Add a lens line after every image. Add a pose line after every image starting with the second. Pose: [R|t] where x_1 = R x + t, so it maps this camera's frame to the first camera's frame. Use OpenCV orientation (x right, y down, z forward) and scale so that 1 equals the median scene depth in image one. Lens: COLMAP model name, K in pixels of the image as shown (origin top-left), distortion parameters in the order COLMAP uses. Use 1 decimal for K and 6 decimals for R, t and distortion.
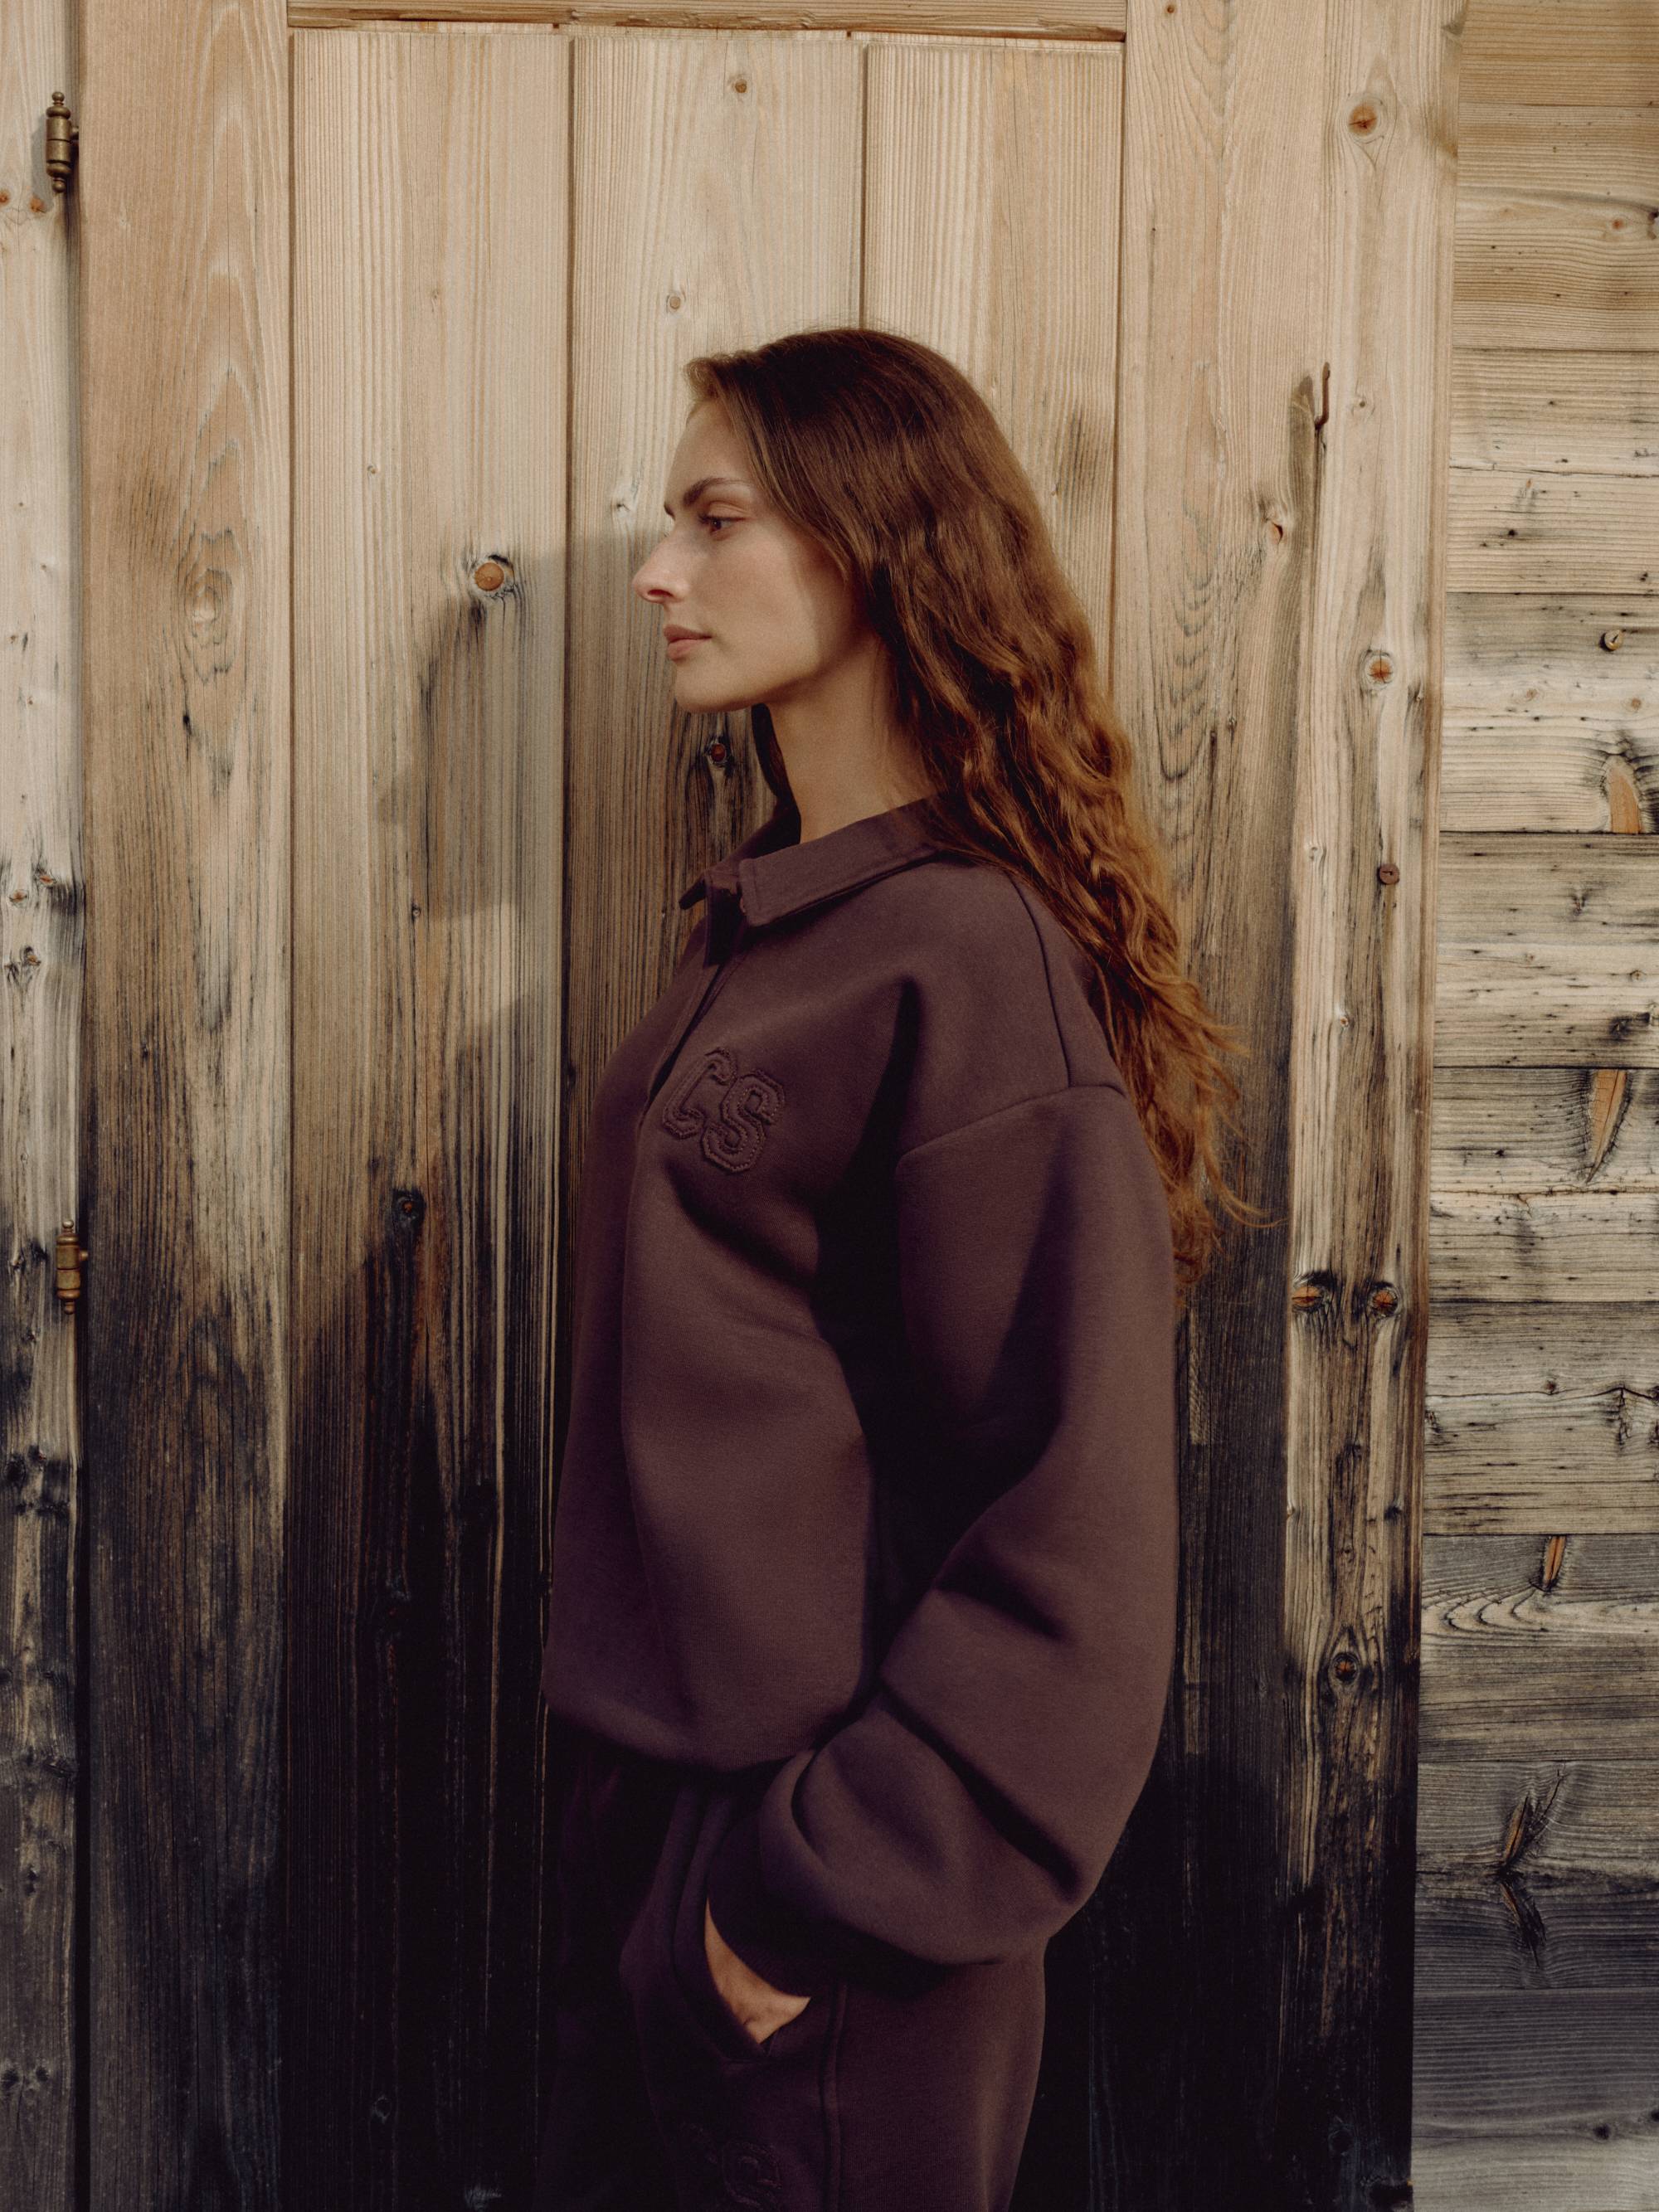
lens RADIAL K [[2908.5, 0, 765.0], [0, 2908.5, 1024.1], [0, 0, 1]] dist [0.026216, -0.003863]
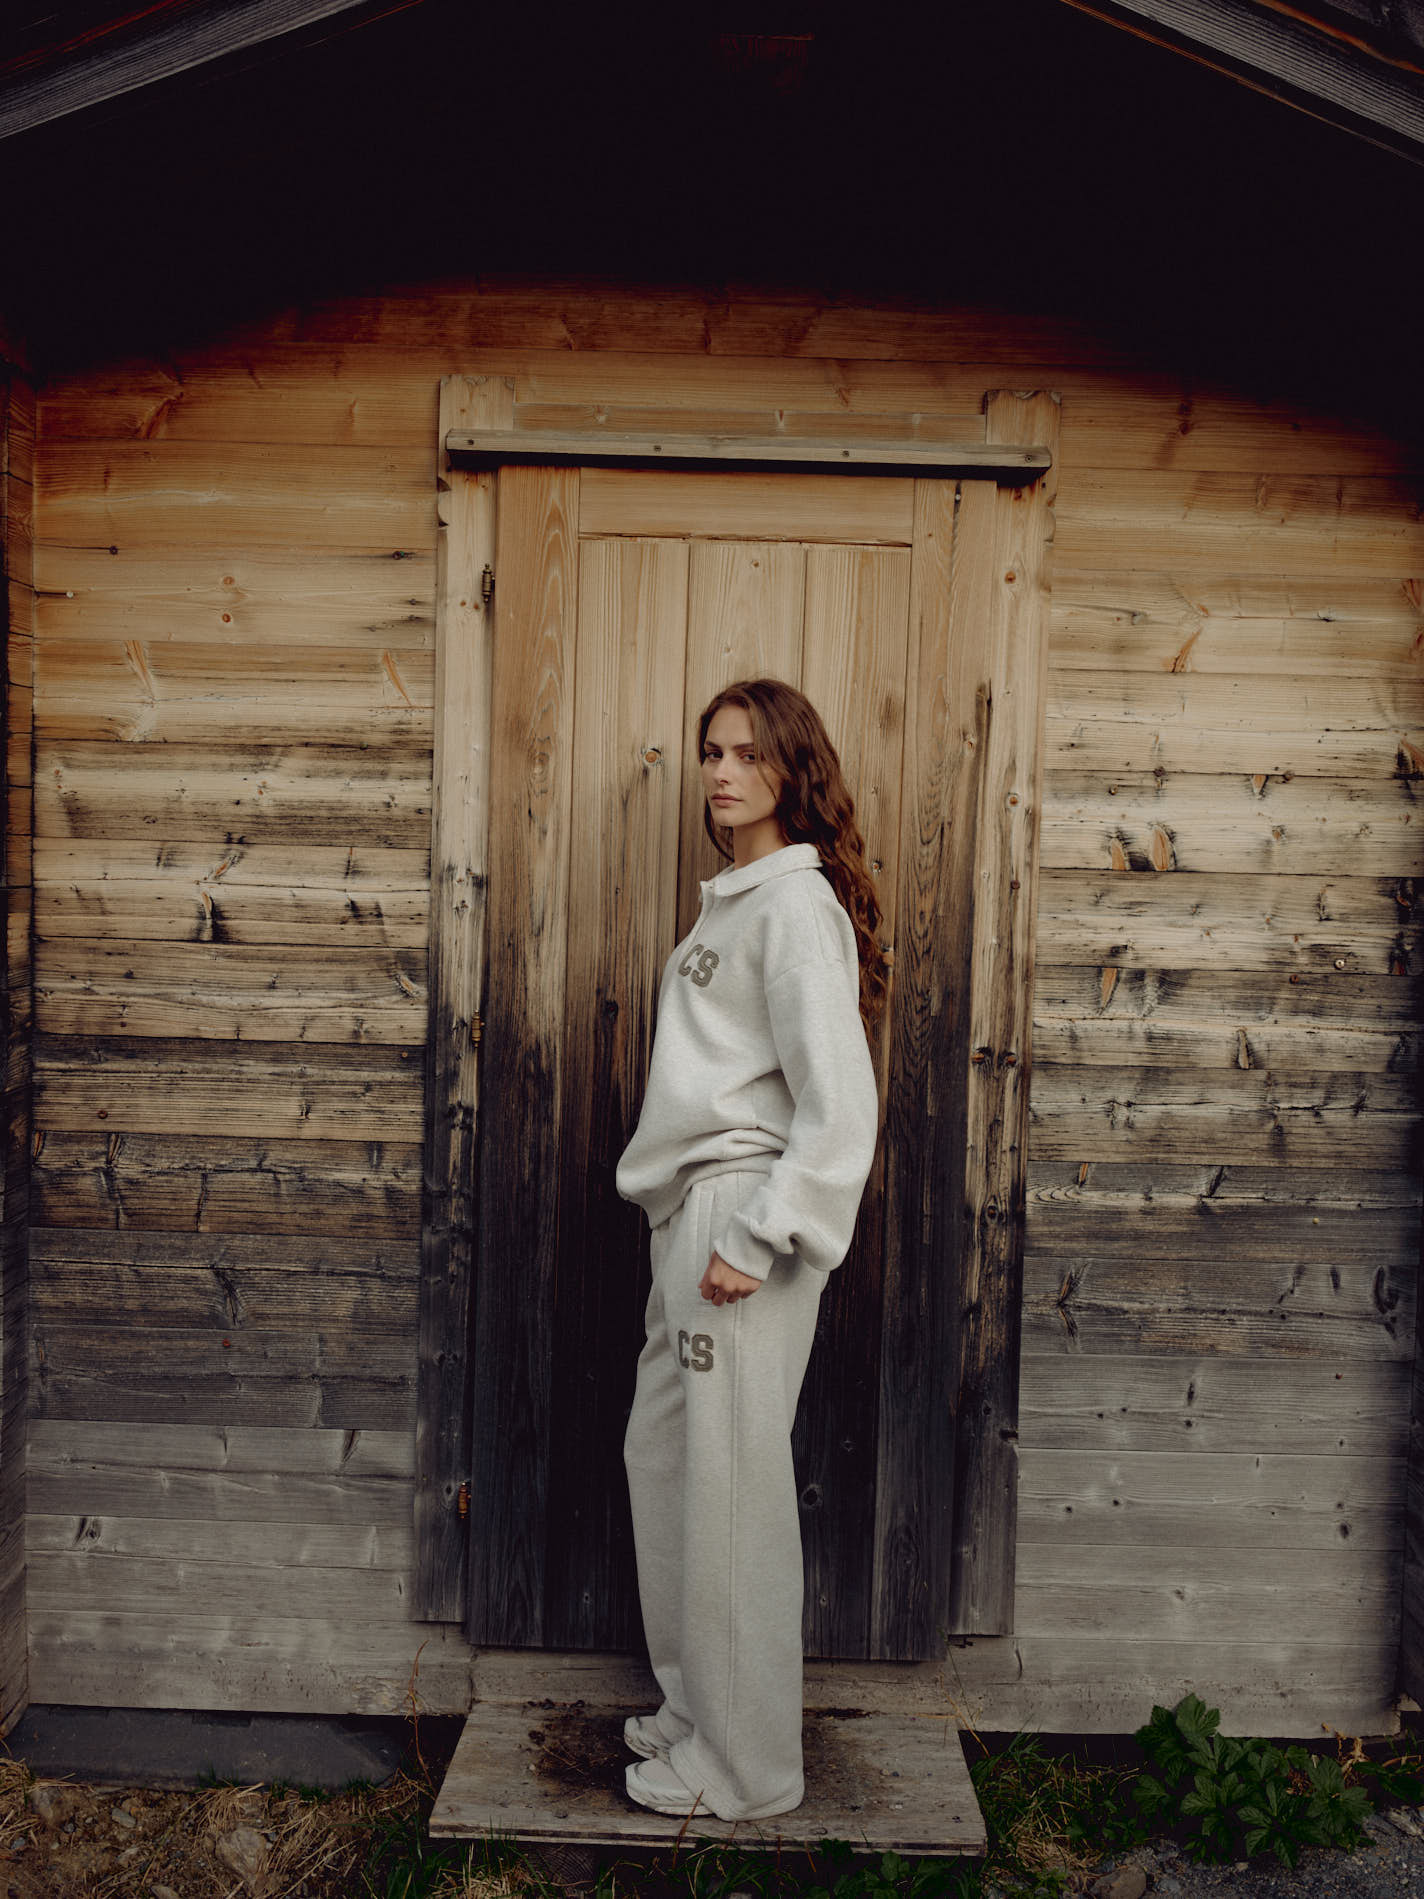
lens RADIAL K [[2330.4, 0, 746.6], [0, 2330.4, 982.4], [0, 0, 1]] dist [0.009992, -0.053752]
pose [[0.998517, 0.026419, -0.047596, 0.084362], [-0.026448, 0.999650, 0.000035, 0.036192], [0.047580, 0.001224, 0.998867, -0.958348]]
